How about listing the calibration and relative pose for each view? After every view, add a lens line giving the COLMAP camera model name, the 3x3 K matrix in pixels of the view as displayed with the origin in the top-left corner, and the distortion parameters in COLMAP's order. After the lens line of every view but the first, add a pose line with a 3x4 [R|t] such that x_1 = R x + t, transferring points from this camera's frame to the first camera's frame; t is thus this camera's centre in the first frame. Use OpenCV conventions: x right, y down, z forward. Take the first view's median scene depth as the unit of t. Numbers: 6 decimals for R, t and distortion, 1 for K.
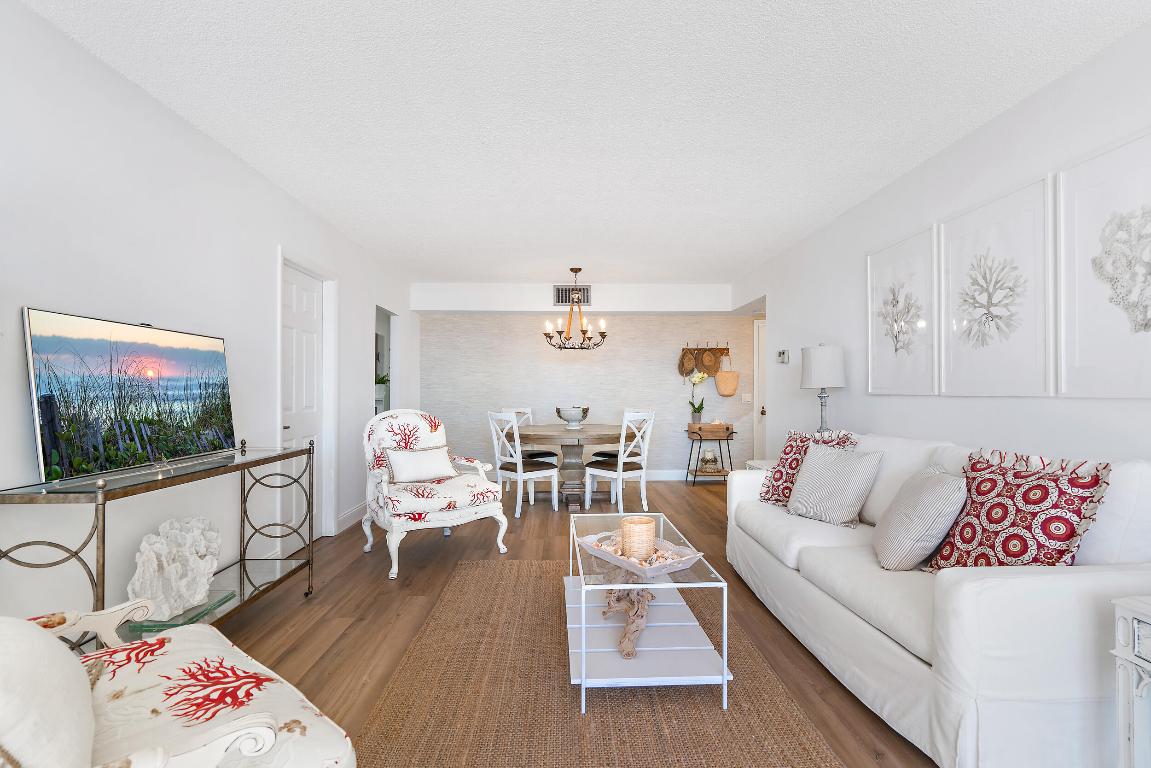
lens RADIAL K [[531.5, 0, 570.1], [0, 531.5, 388.1], [0, 0, 1]] dist [-0.002262, 0.000371]
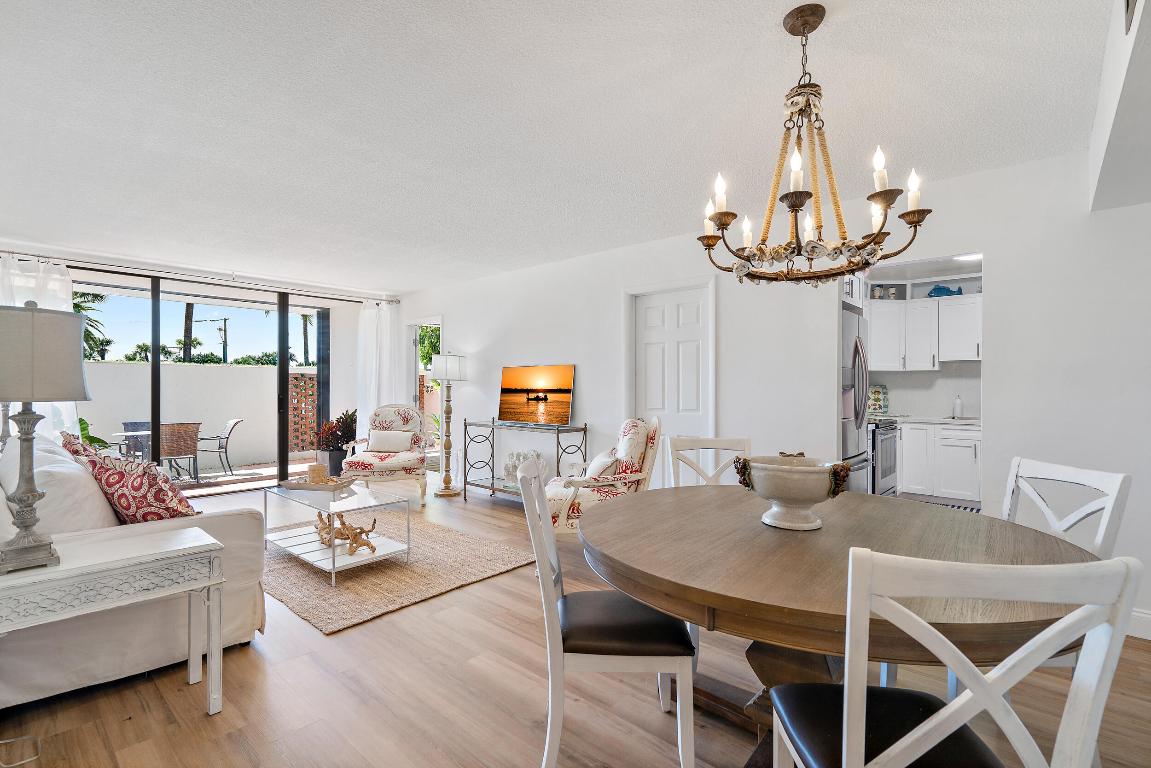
lens RADIAL K [[531.5, 0, 570.1], [0, 531.5, 388.1], [0, 0, 1]] dist [-0.002262, 0.000371]
pose [[-0.686857, 0.002801, -0.726788, 0.712511], [0.001460, 0.999996, 0.002474, -0.016671], [0.726792, 0.000639, -0.686858, 2.401937]]
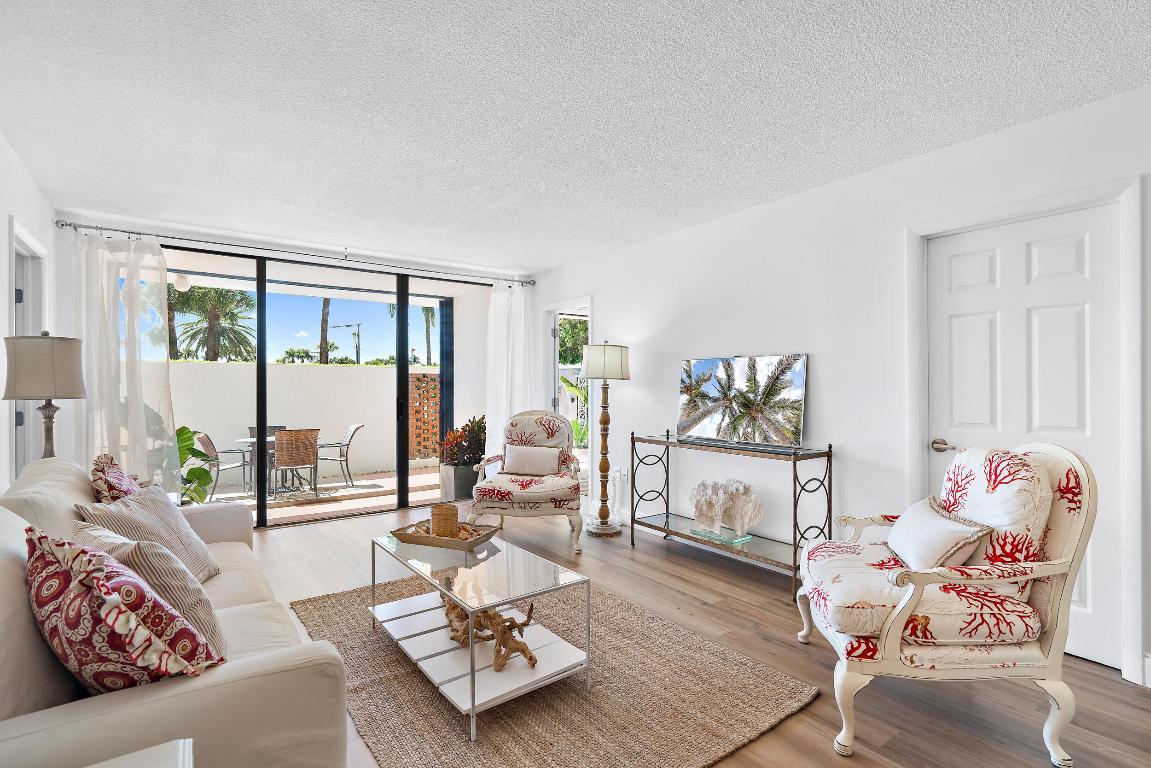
lens RADIAL K [[543.7, 0, 570.0], [0, 543.7, 384.6], [0, 0, 1]] dist [-0.001346, -0.000049]
pose [[-0.821093, 0.001513, -0.570792, 0.499556], [0.005299, 0.999974, -0.004972, -0.019650], [0.570770, -0.007107, -0.821080, 1.824338]]
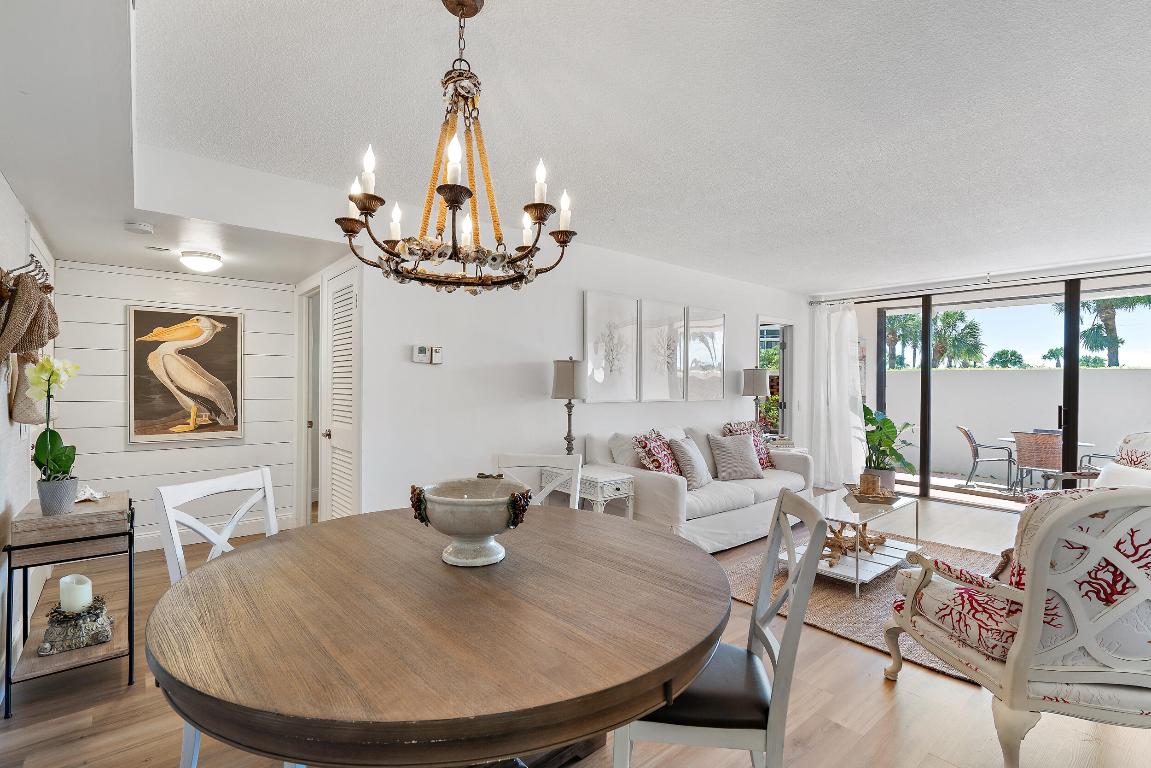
lens RADIAL K [[531.5, 0, 570.1], [0, 531.5, 388.1], [0, 0, 1]] dist [-0.002262, 0.000371]
pose [[-0.614330, -0.010430, 0.788980, -0.553666], [-0.010444, 0.999933, 0.005086, -0.039303], [-0.788980, -0.005115, -0.614397, 2.431914]]
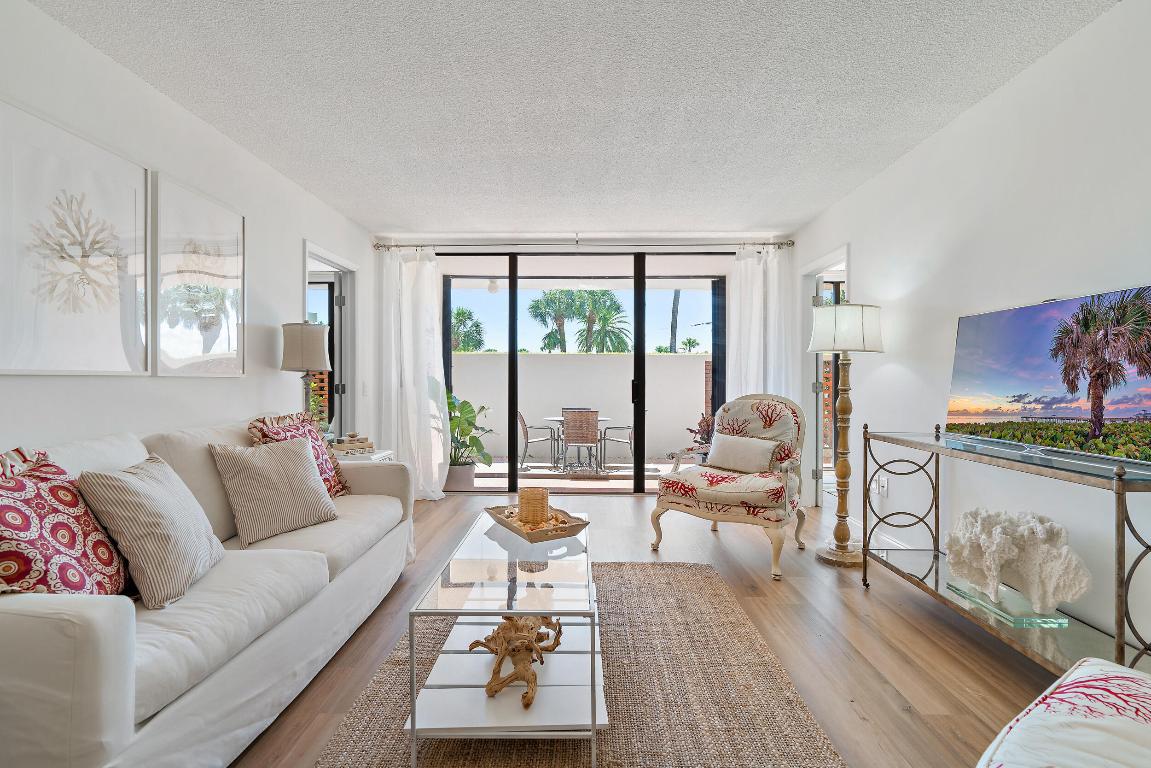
lens RADIAL K [[525.0, 0, 579.0], [0, 525.0, 382.5], [0, 0, 1]] dist [-0.001408, -0.000296]
pose [[-0.999136, -0.000669, 0.041561, -0.007568], [-0.000649, 1.000000, 0.000487, 0.025221], [-0.041562, 0.000460, -0.999136, 1.721727]]
